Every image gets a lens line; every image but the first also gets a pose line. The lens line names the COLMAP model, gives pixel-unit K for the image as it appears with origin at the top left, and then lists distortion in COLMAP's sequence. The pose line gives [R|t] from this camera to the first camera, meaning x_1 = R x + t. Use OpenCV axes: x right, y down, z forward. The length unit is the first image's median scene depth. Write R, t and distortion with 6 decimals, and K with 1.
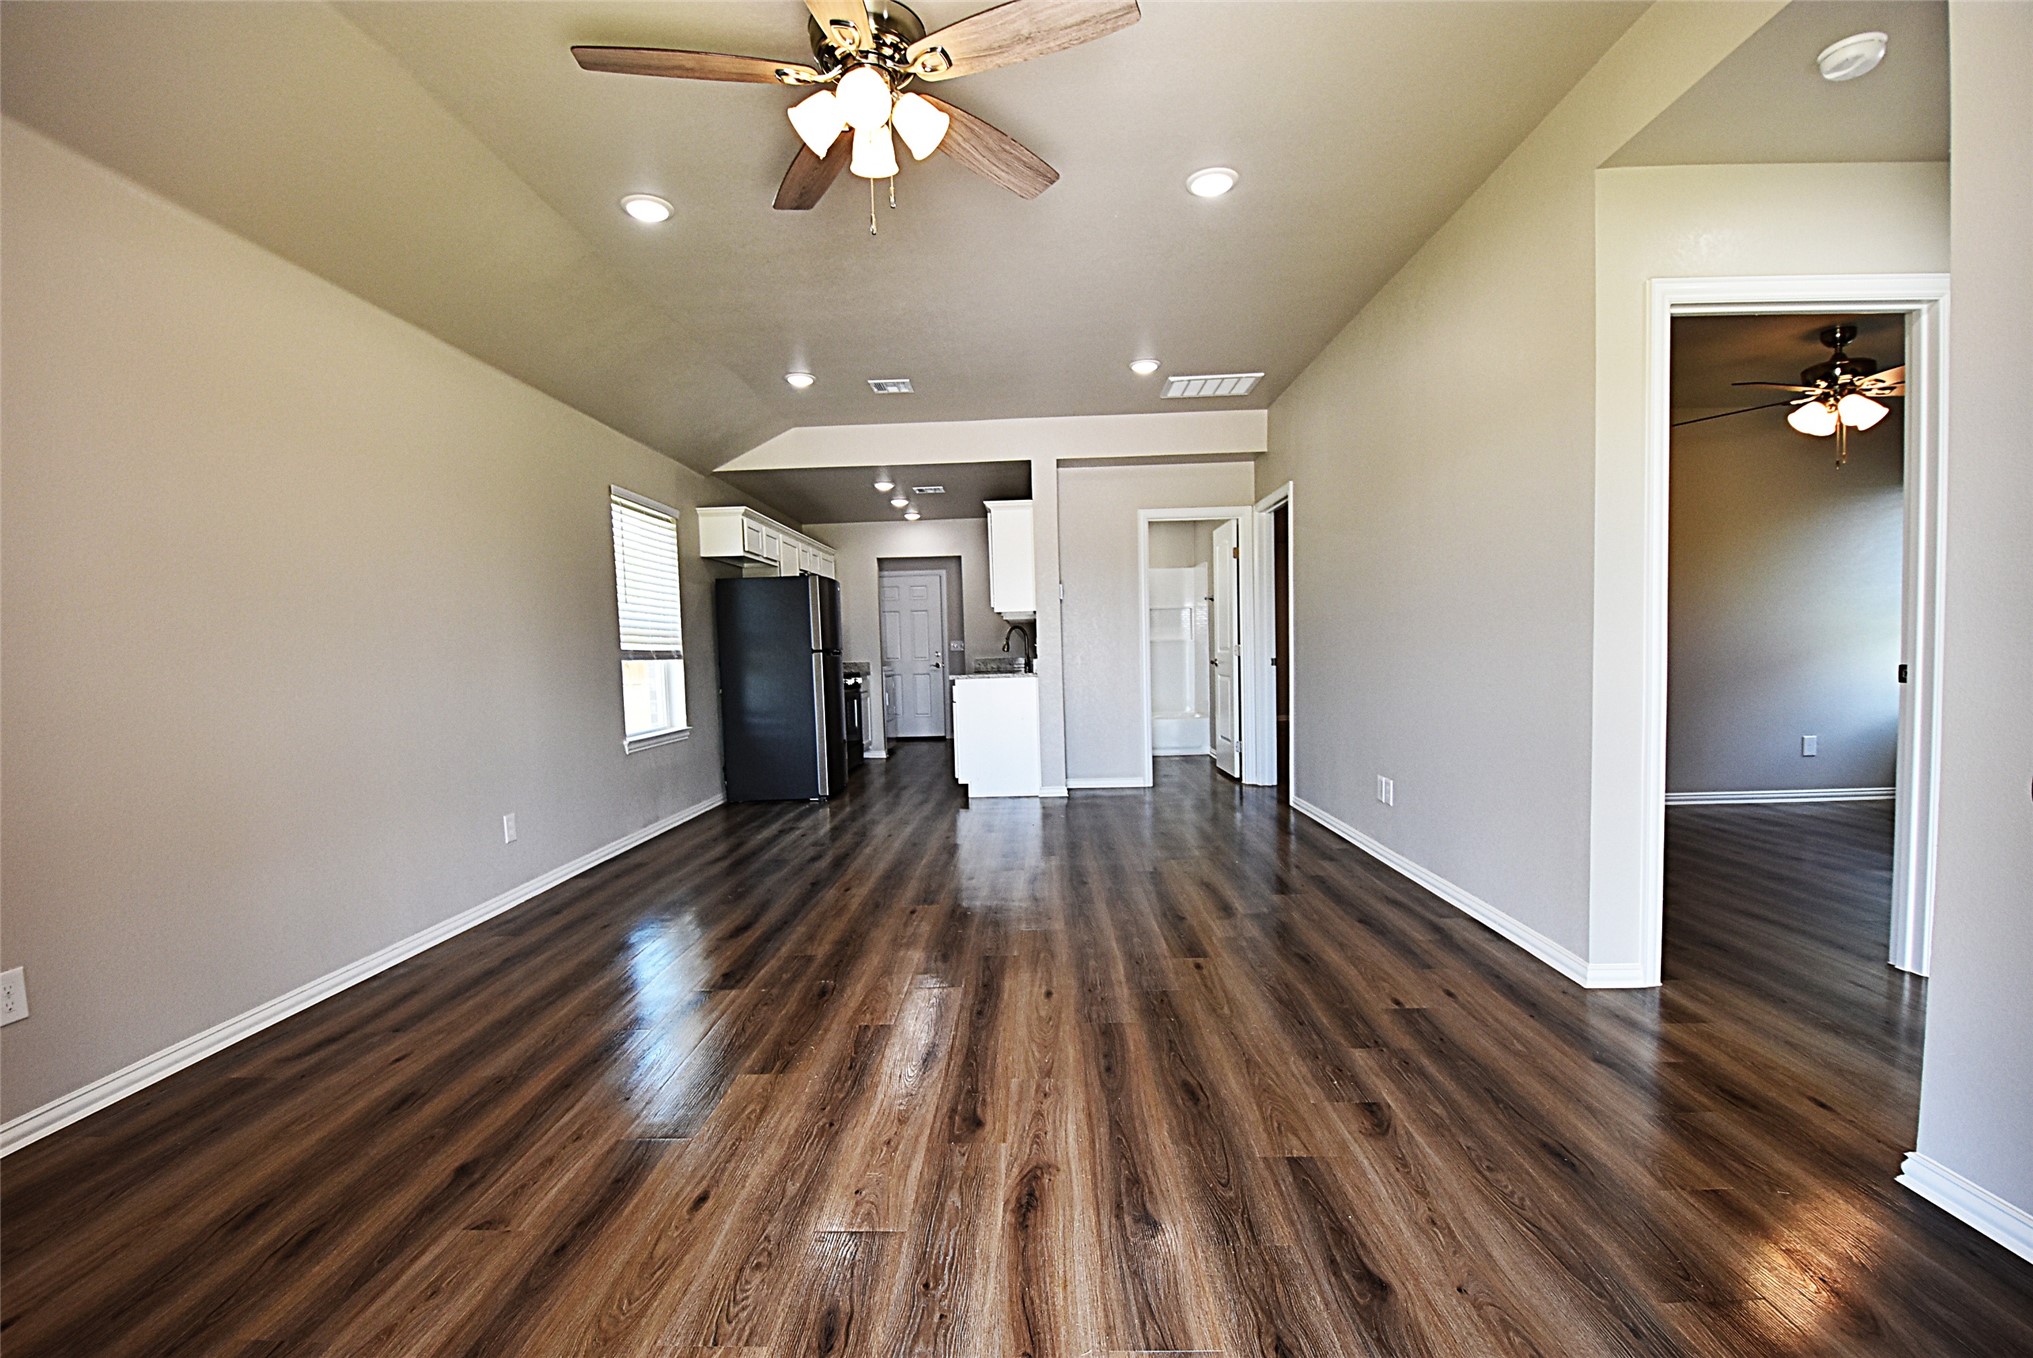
lens RADIAL K [[903.9, 0, 990.3], [0, 903.9, 678.5], [0, 0, 1]] dist [-0.003196, -0.000644]
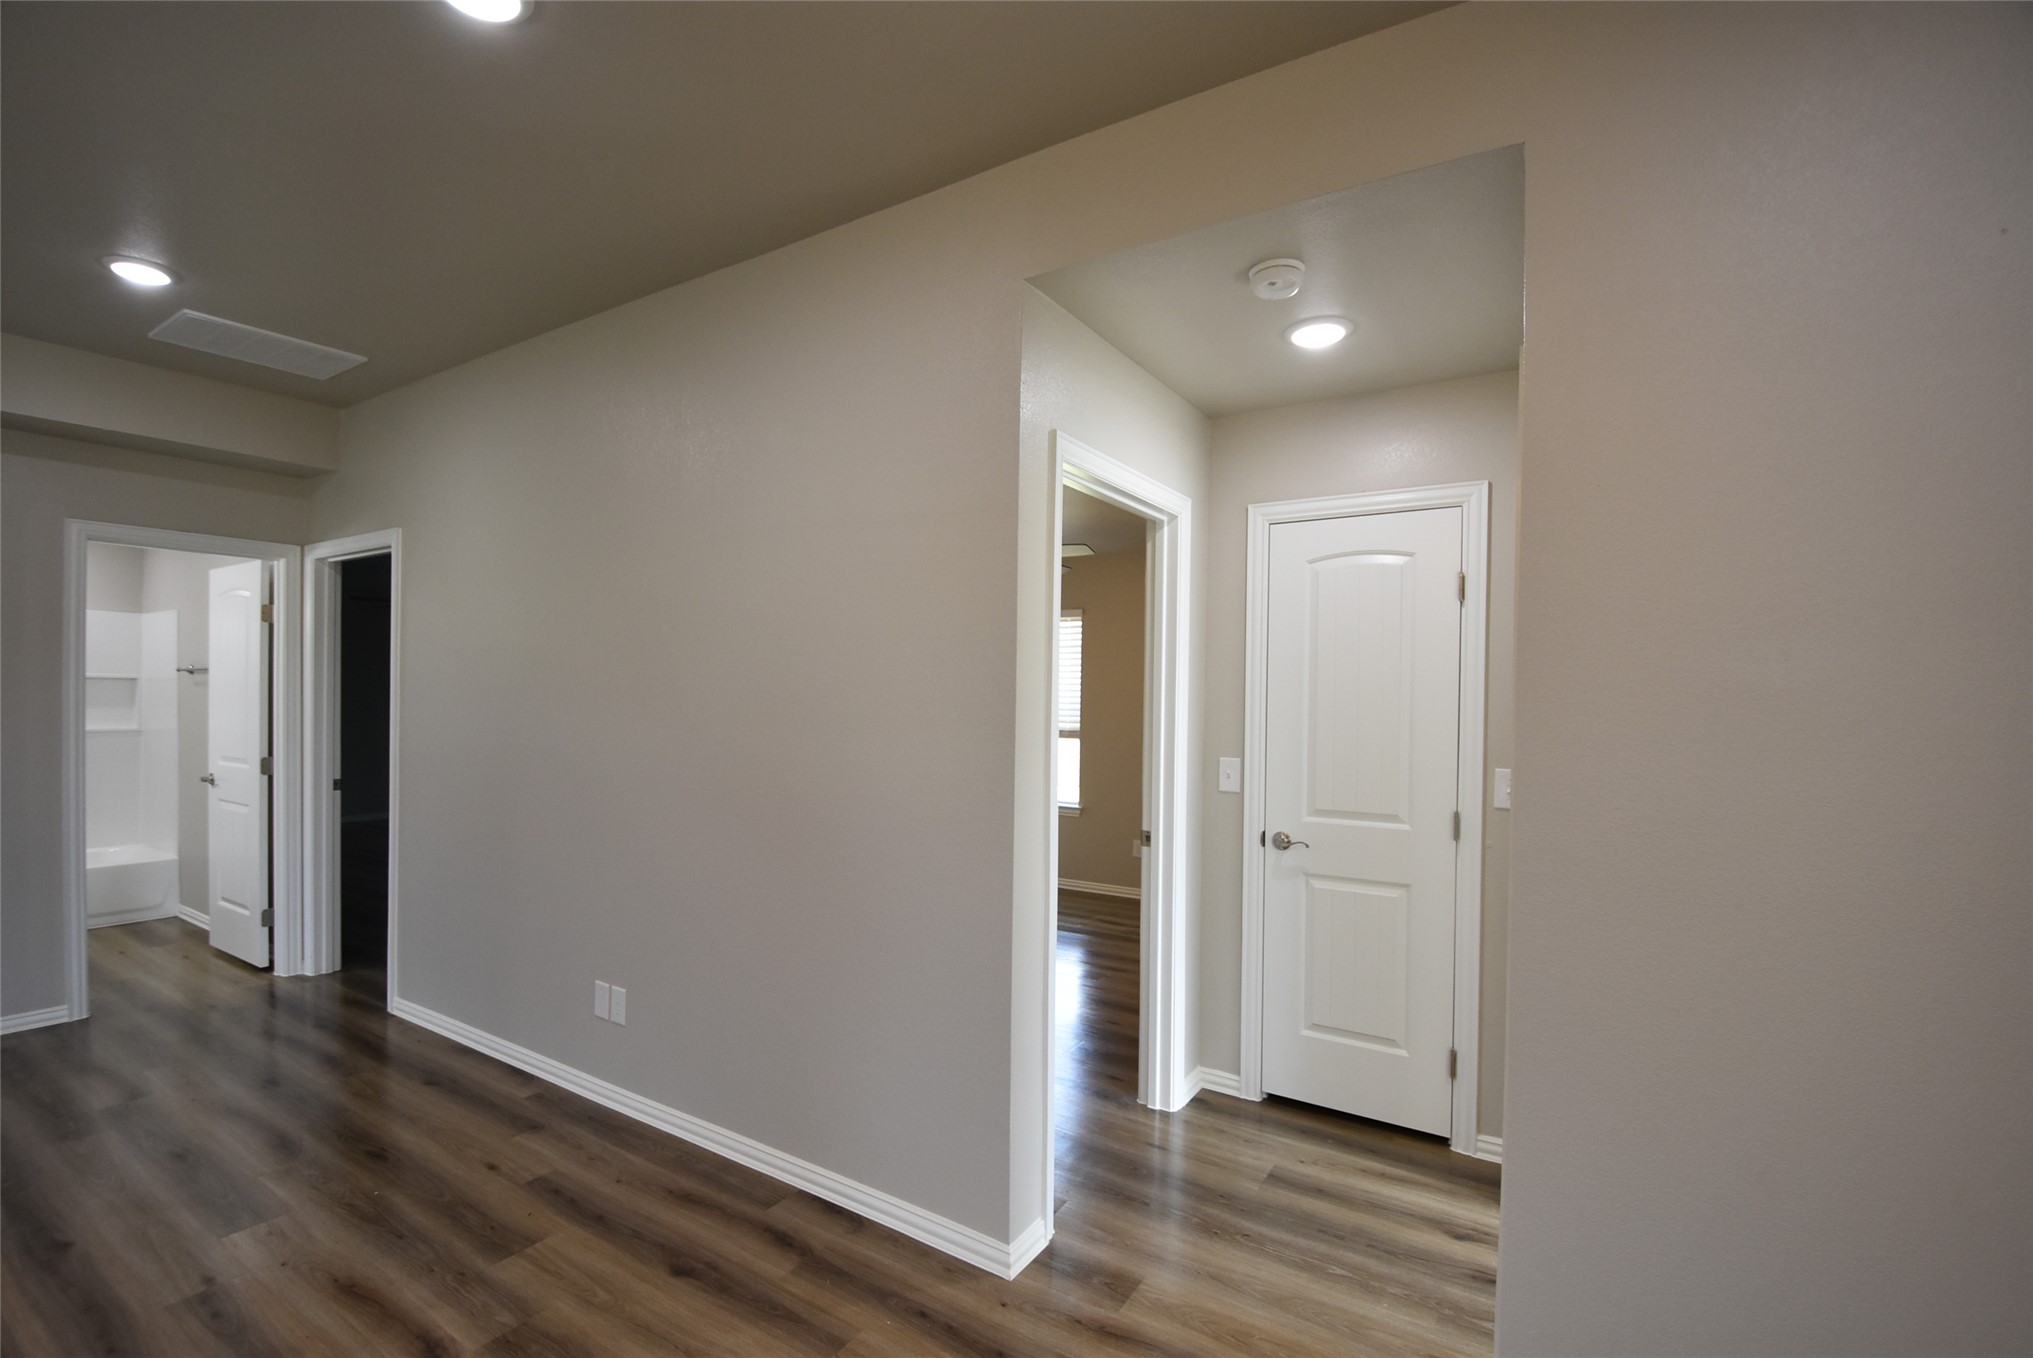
lens RADIAL K [[903.9, 0, 990.3], [0, 903.9, 678.5], [0, 0, 1]] dist [-0.003196, -0.000644]
pose [[0.502231, 0.027462, 0.864297, -0.046960], [0.008822, 0.999281, -0.036878, -0.133514], [-0.864689, 0.026146, 0.501627, 0.488677]]
